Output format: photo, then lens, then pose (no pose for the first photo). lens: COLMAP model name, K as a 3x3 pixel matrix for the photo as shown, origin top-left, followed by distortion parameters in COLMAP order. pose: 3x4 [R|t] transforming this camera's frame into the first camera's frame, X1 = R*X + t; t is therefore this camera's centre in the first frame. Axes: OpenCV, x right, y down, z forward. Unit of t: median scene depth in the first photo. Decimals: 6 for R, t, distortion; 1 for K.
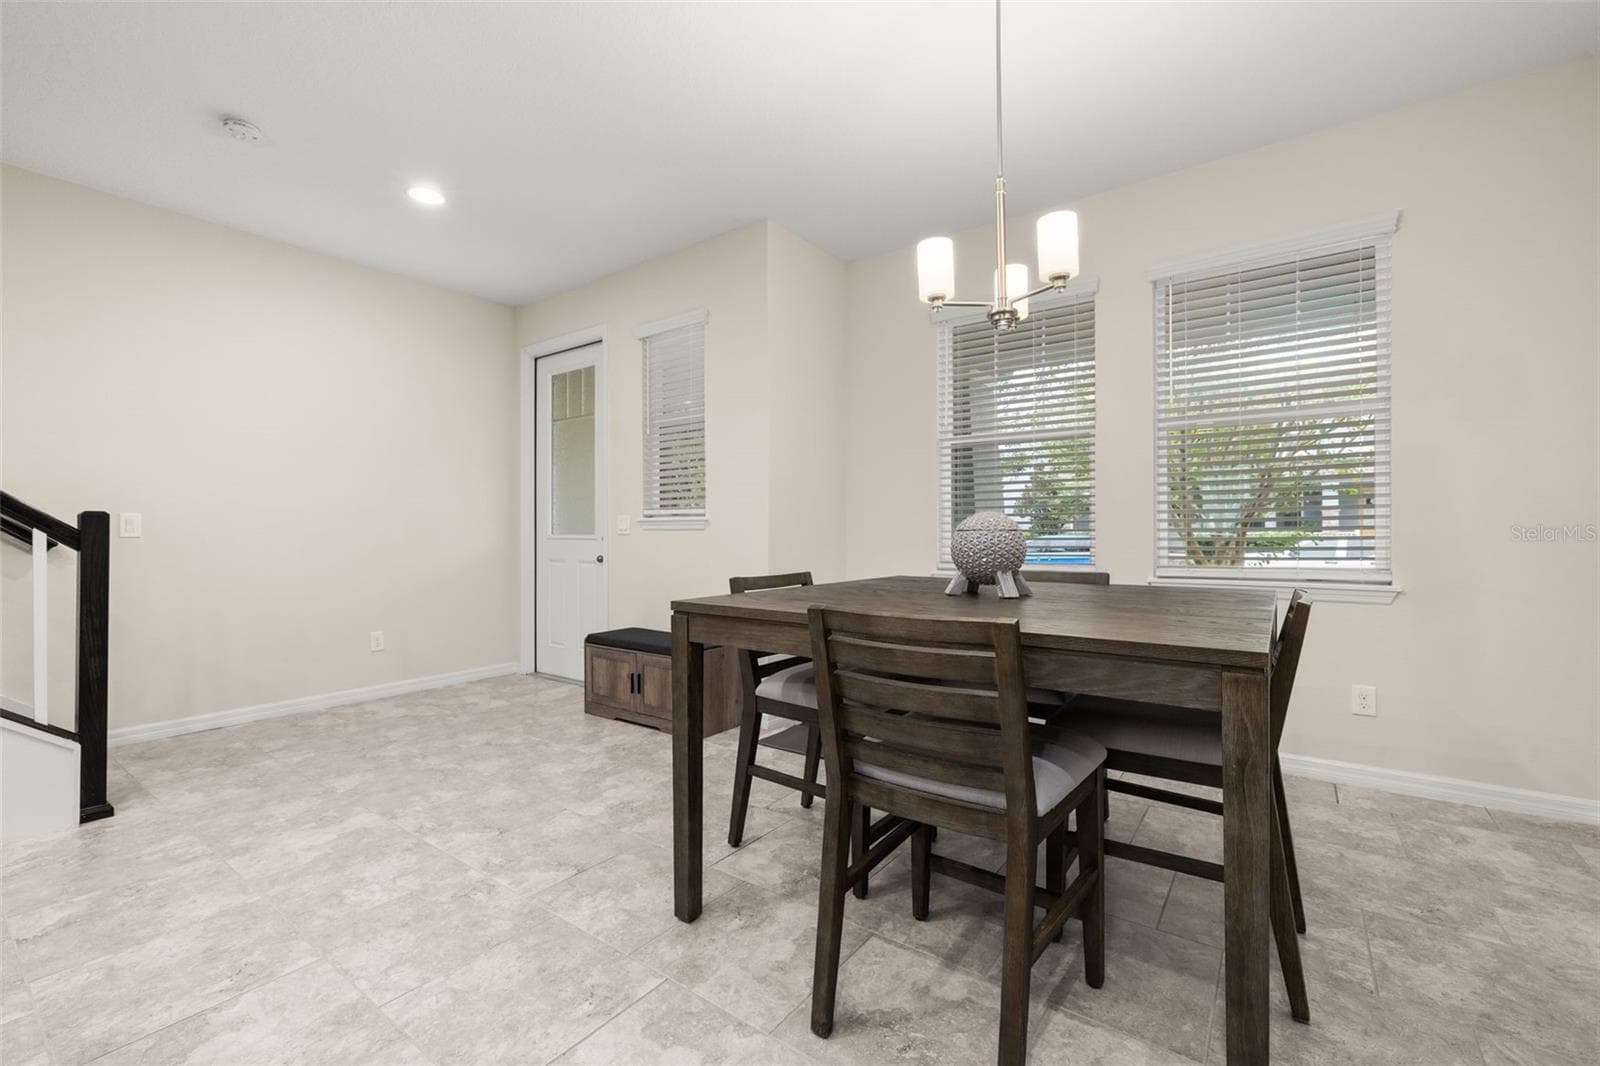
lens RADIAL K [[674.2, 0, 800.0], [0, 674.2, 533.0], [0, 0, 1]] dist [0.000236, -0.000032]
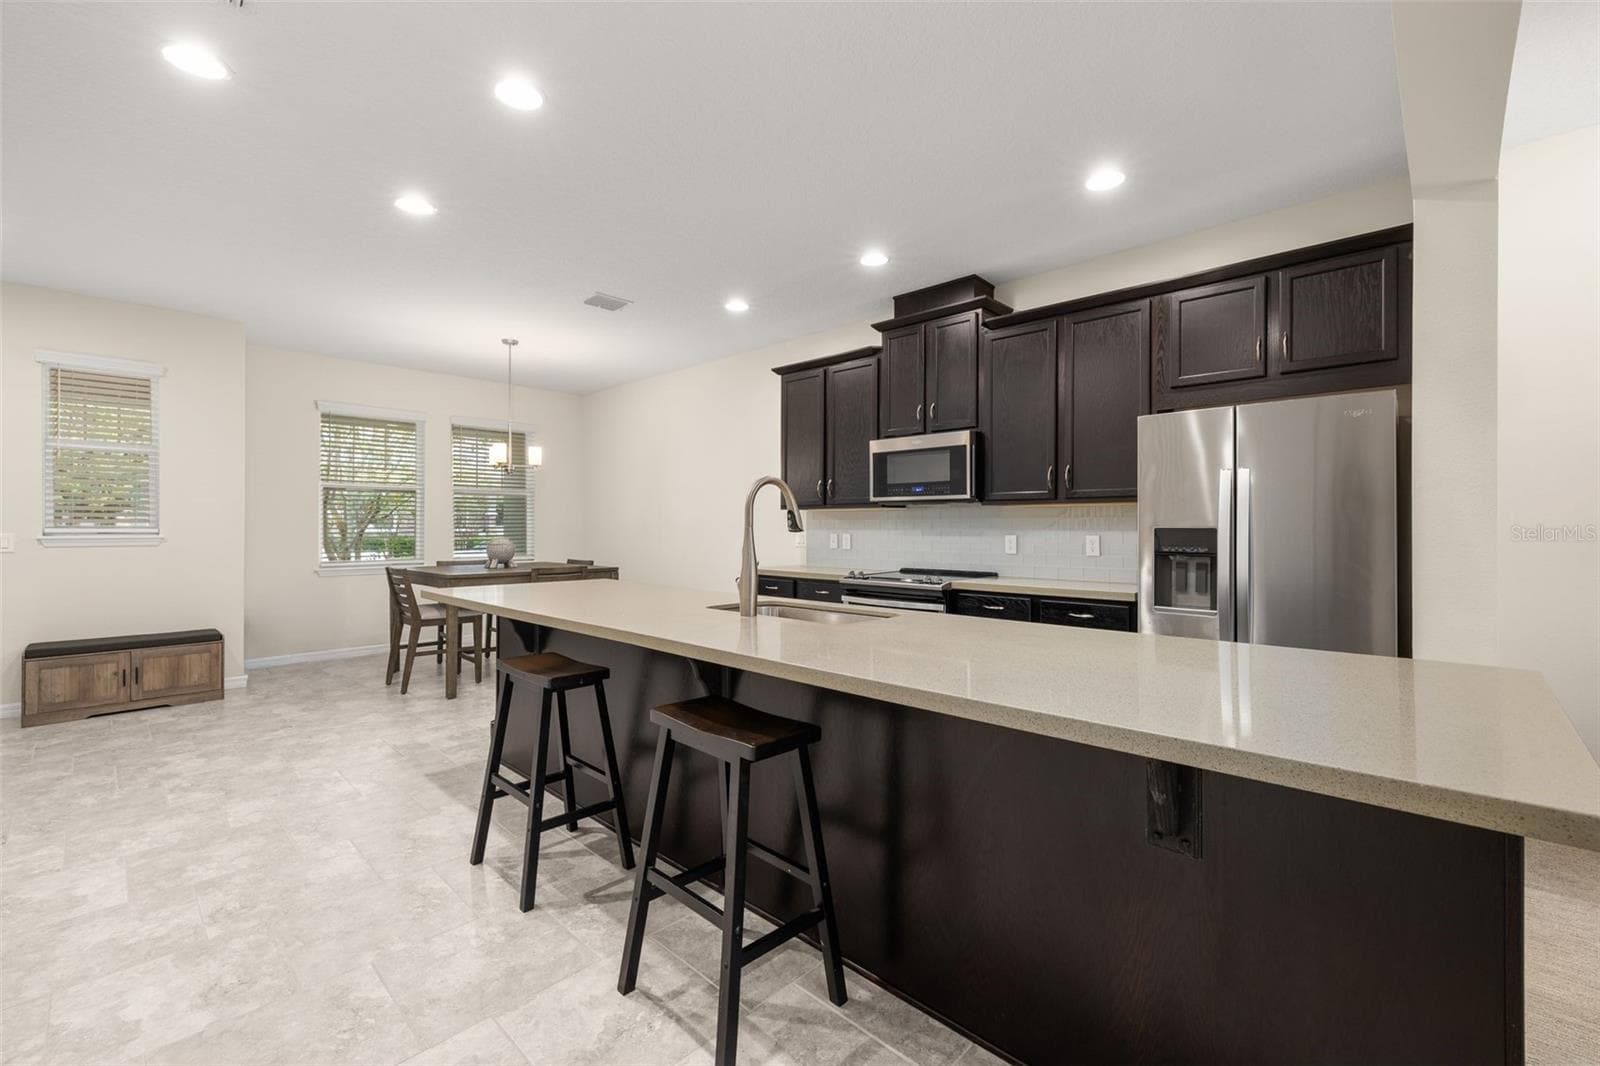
lens RADIAL K [[674.2, 0, 800.0], [0, 674.2, 533.0], [0, 0, 1]] dist [0.000236, -0.000032]
pose [[0.130918, -0.007853, 0.991362, -1.284829], [-0.003879, 0.999957, 0.008433, -0.049274], [-0.991386, -0.004949, 0.130882, -0.345671]]
